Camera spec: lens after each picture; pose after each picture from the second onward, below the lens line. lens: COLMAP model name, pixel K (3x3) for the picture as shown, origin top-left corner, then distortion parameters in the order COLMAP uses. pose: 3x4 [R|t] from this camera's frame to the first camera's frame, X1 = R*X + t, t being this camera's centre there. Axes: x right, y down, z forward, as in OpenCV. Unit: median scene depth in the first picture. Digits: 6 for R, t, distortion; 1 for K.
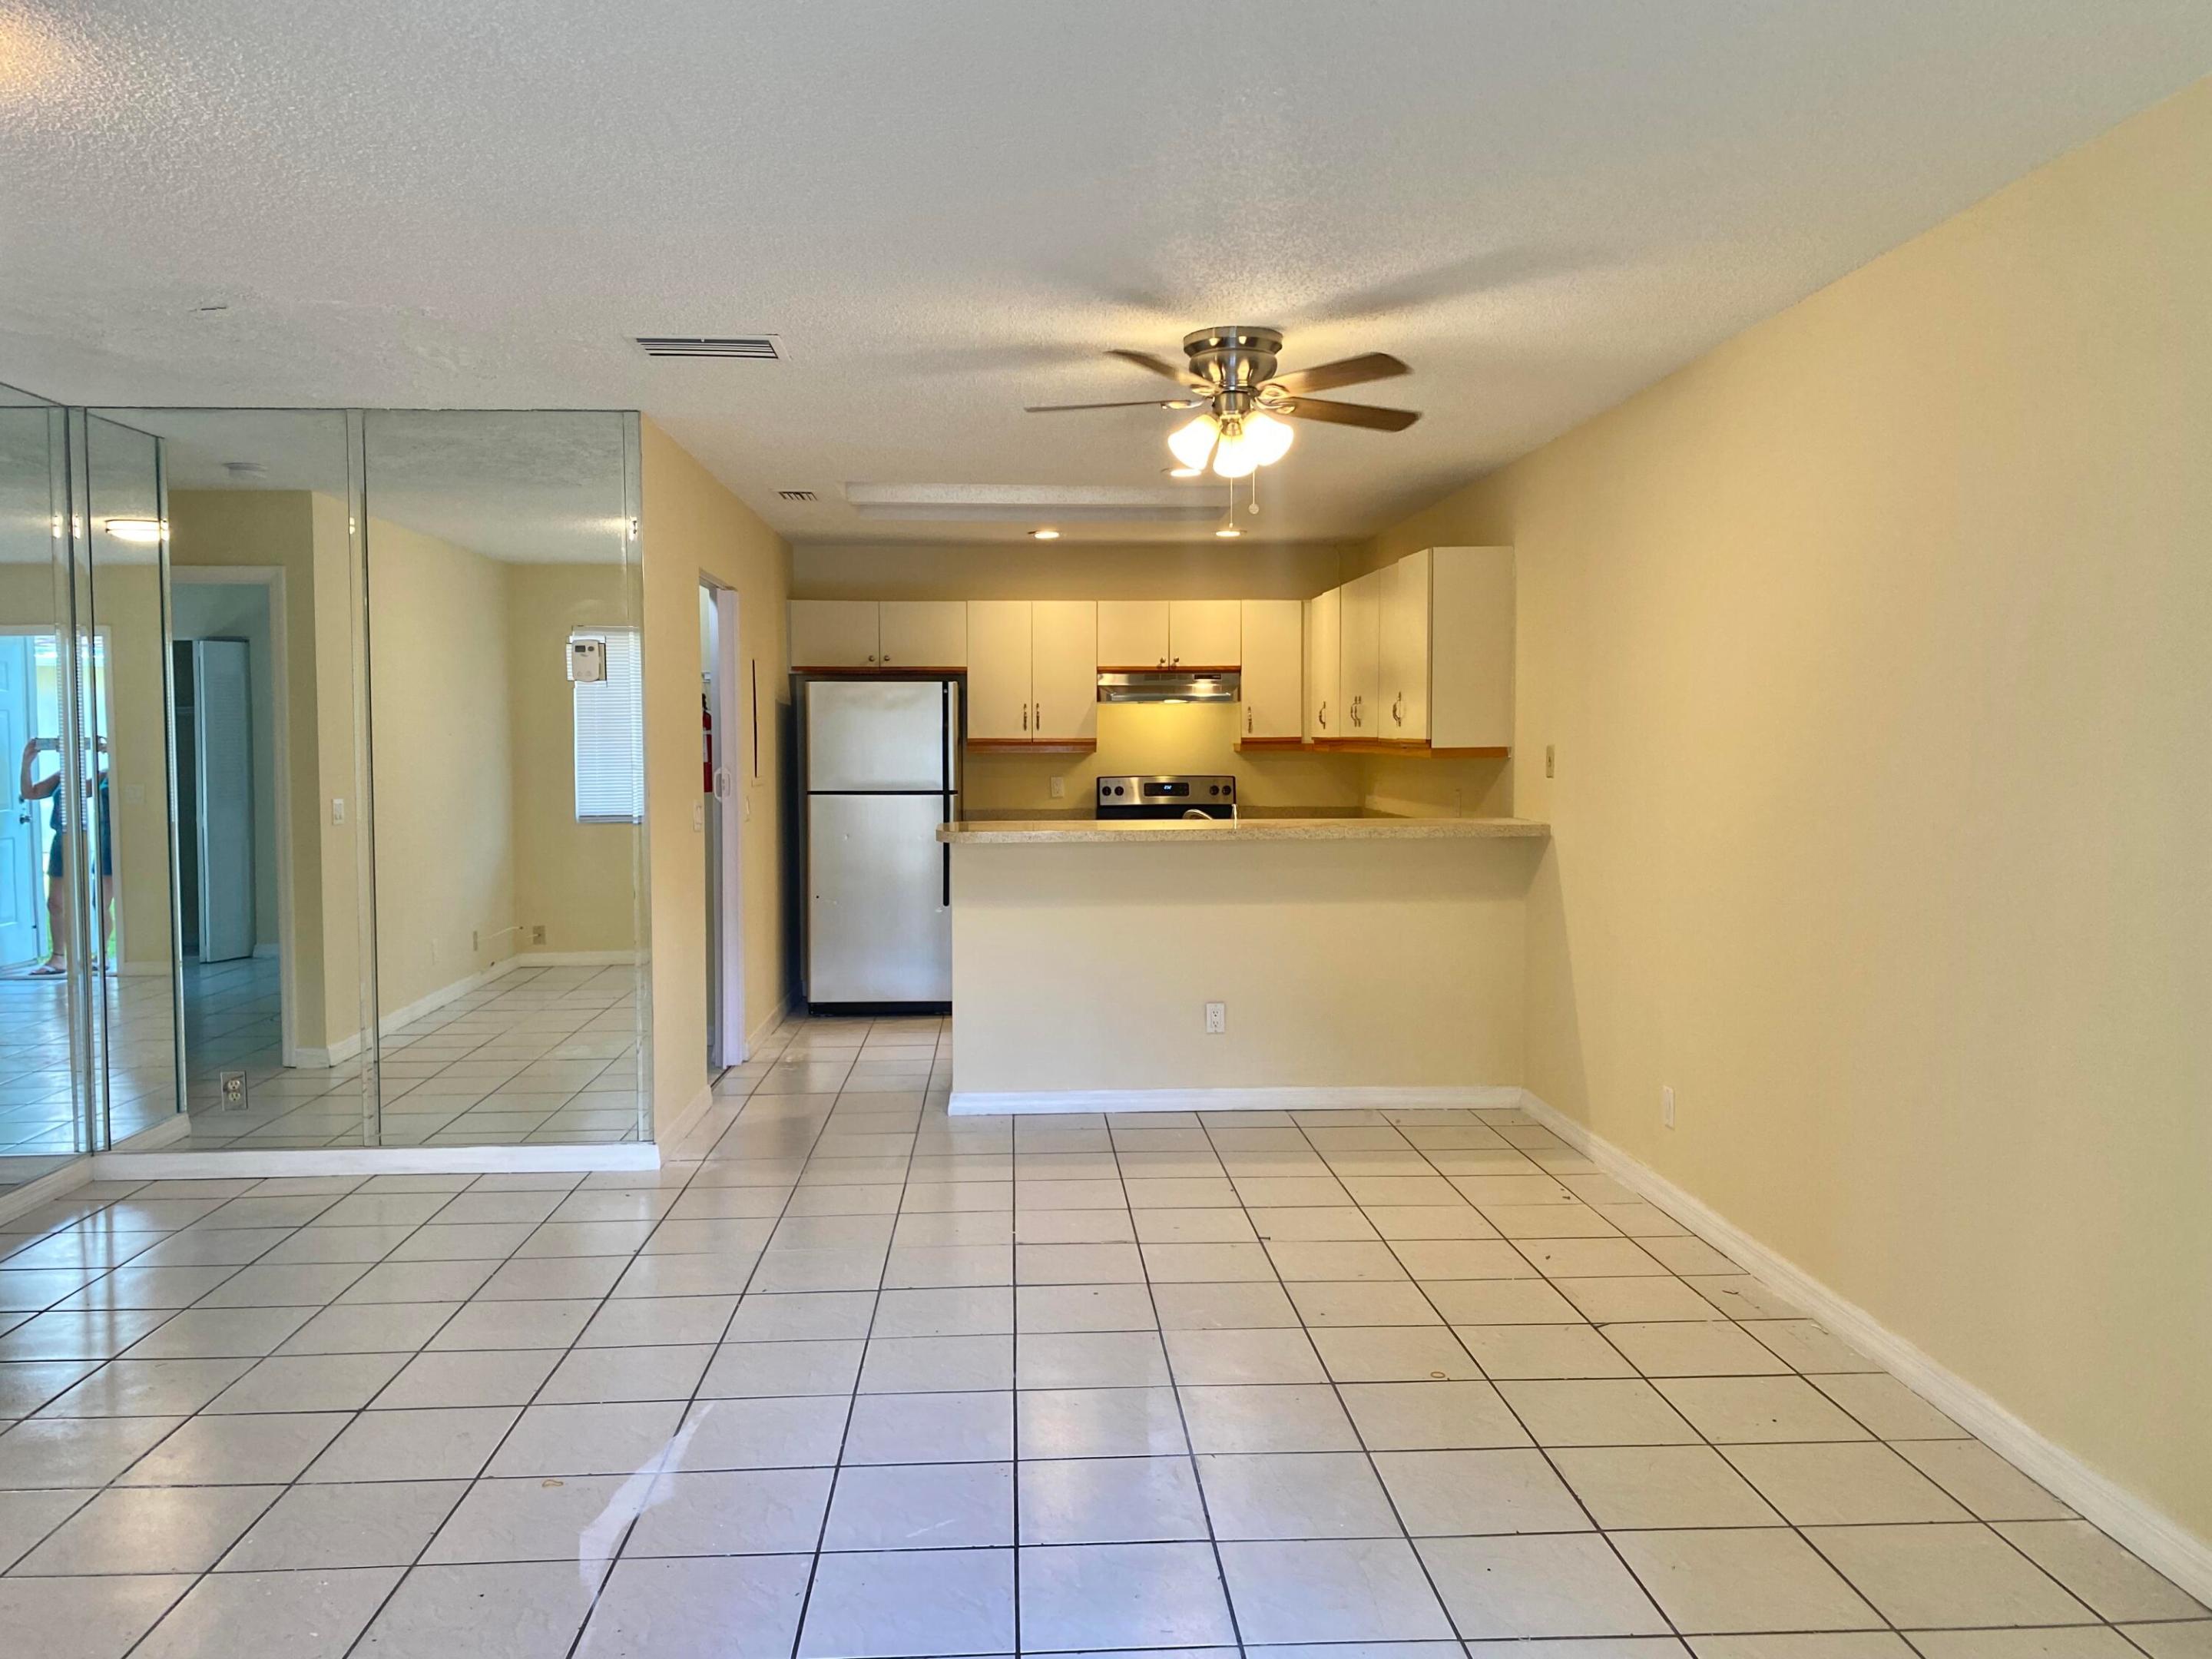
lens RADIAL K [[1697.4, 0, 1102.1], [0, 1697.4, 826.2], [0, 0, 1]] dist [0.026716, -0.002683]
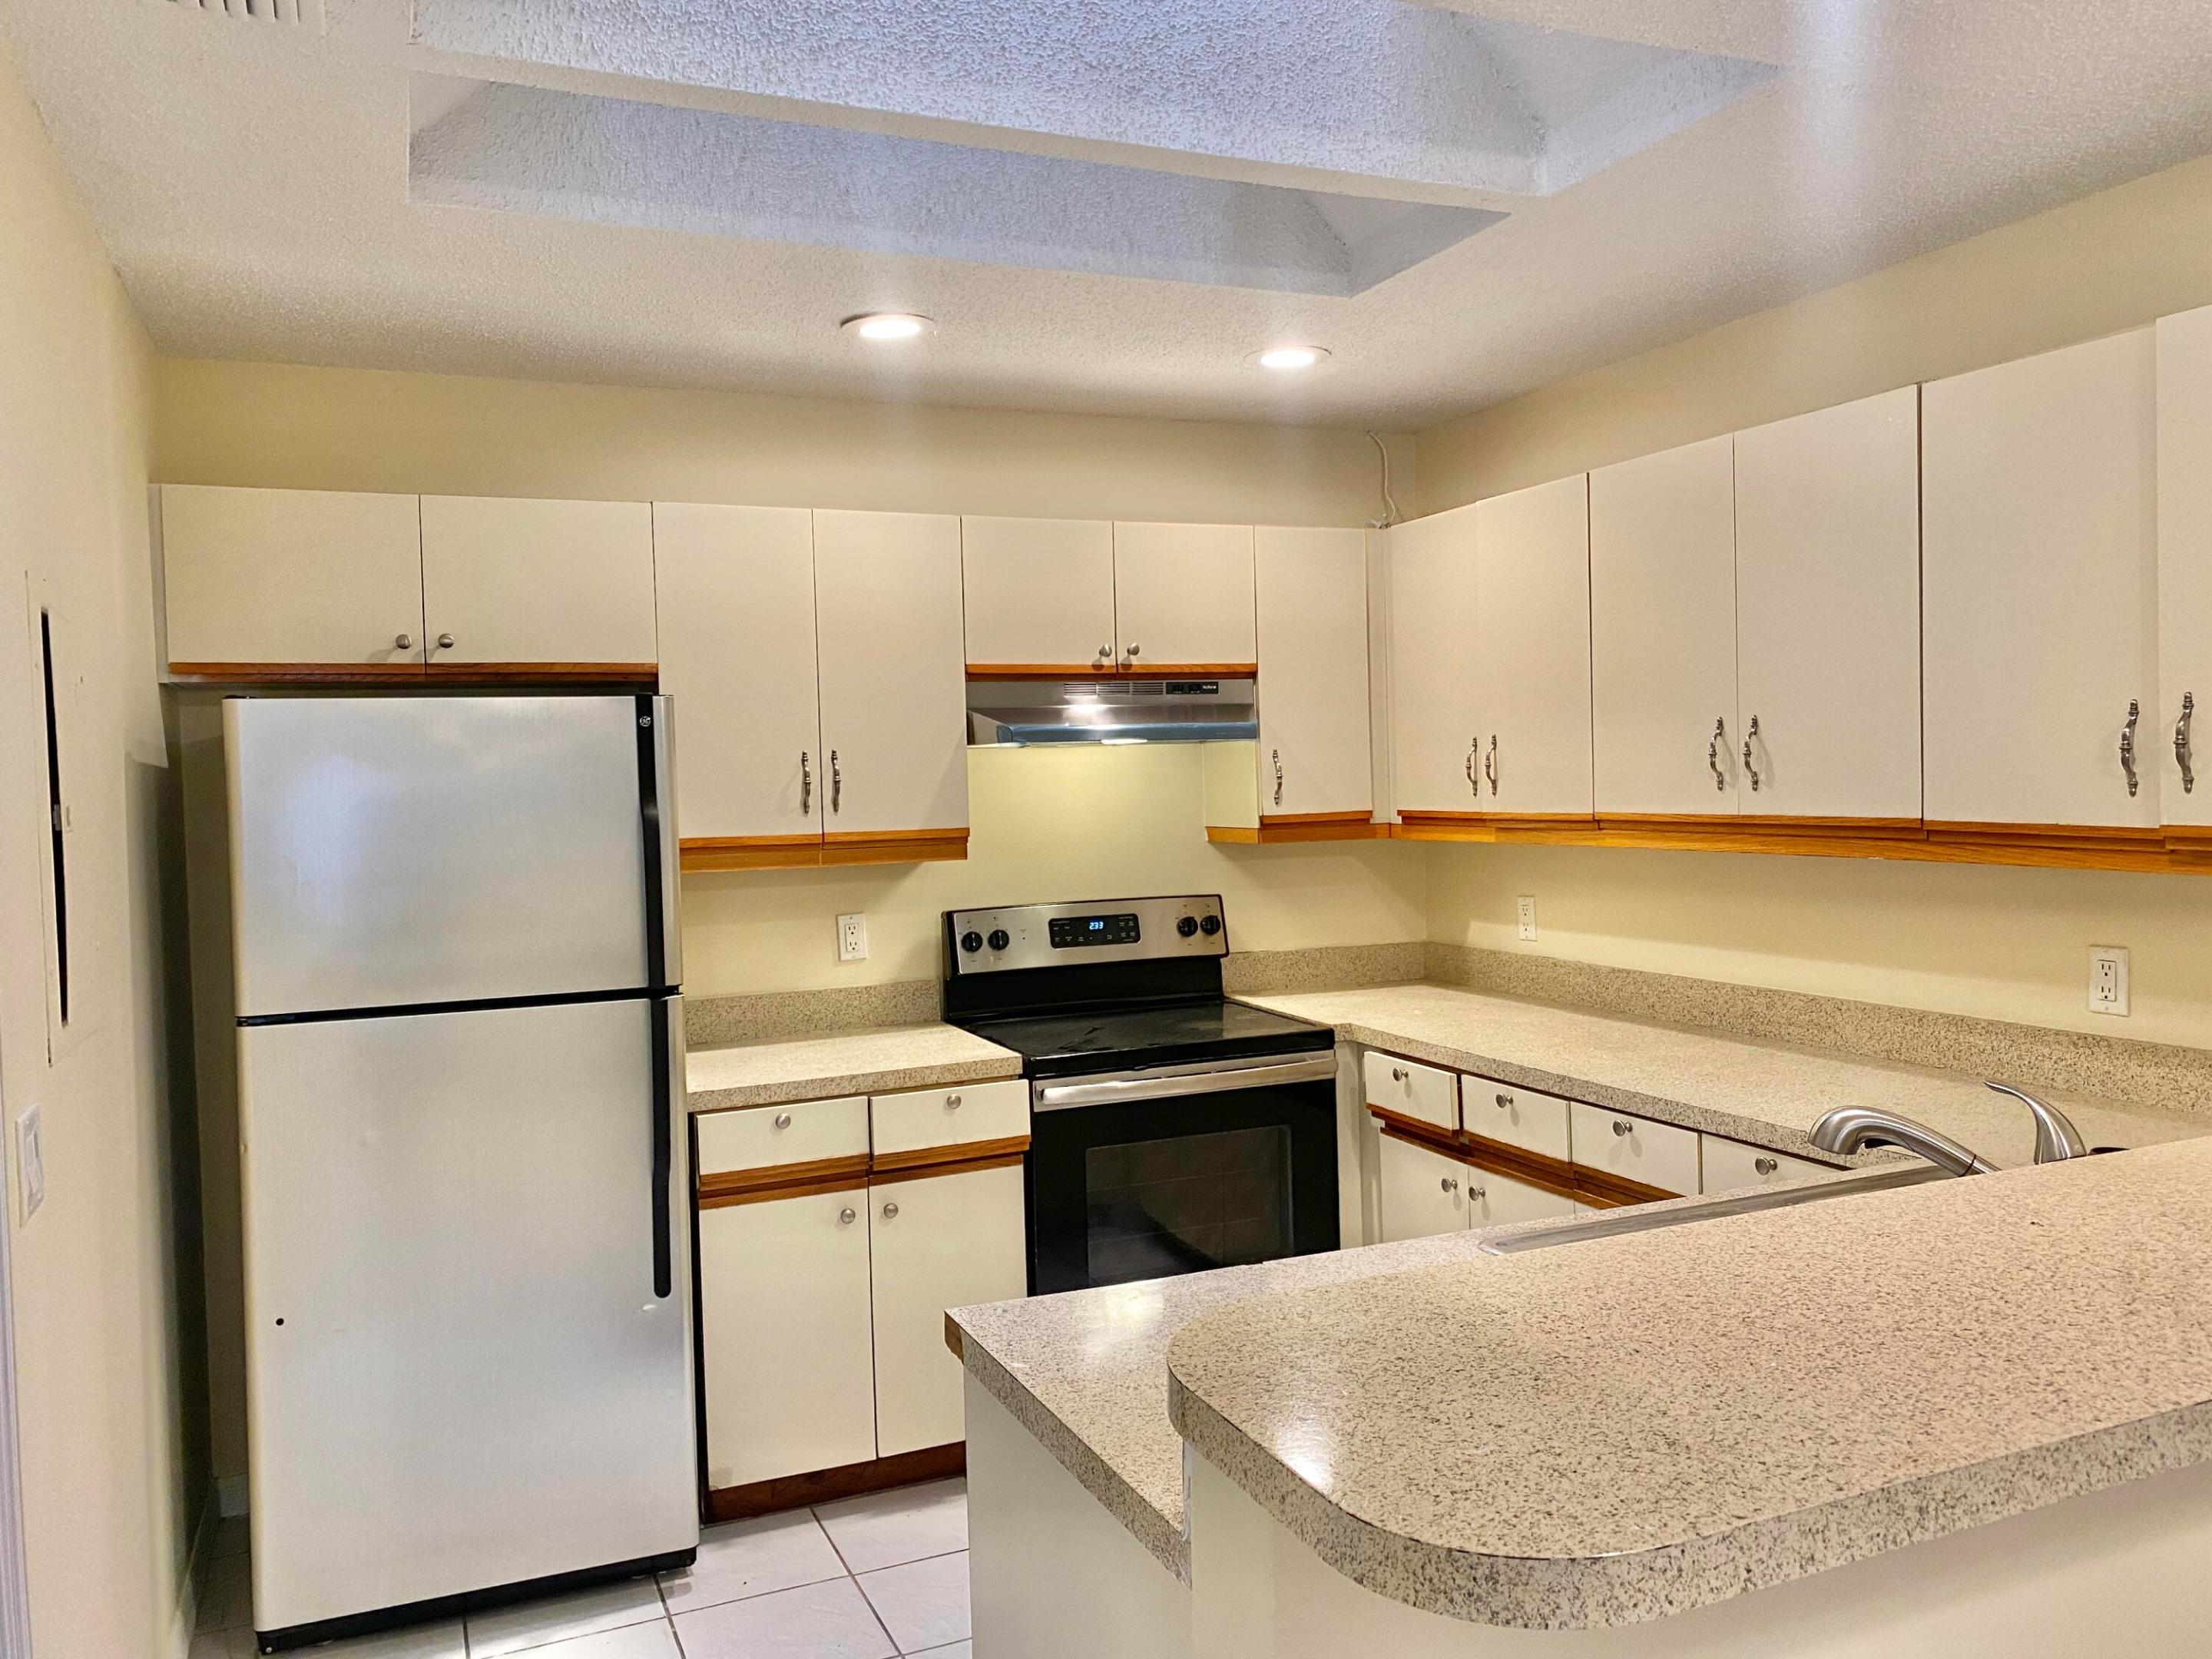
lens RADIAL K [[1697.4, 0, 1113.4], [0, 1697.4, 831.7], [0, 0, 1]] dist [0.026716, -0.002683]
pose [[0.948335, -0.033180, 0.315530, -0.104219], [0.039921, 0.999091, -0.014920, -0.042321], [-0.314749, 0.026746, 0.948798, 0.568788]]
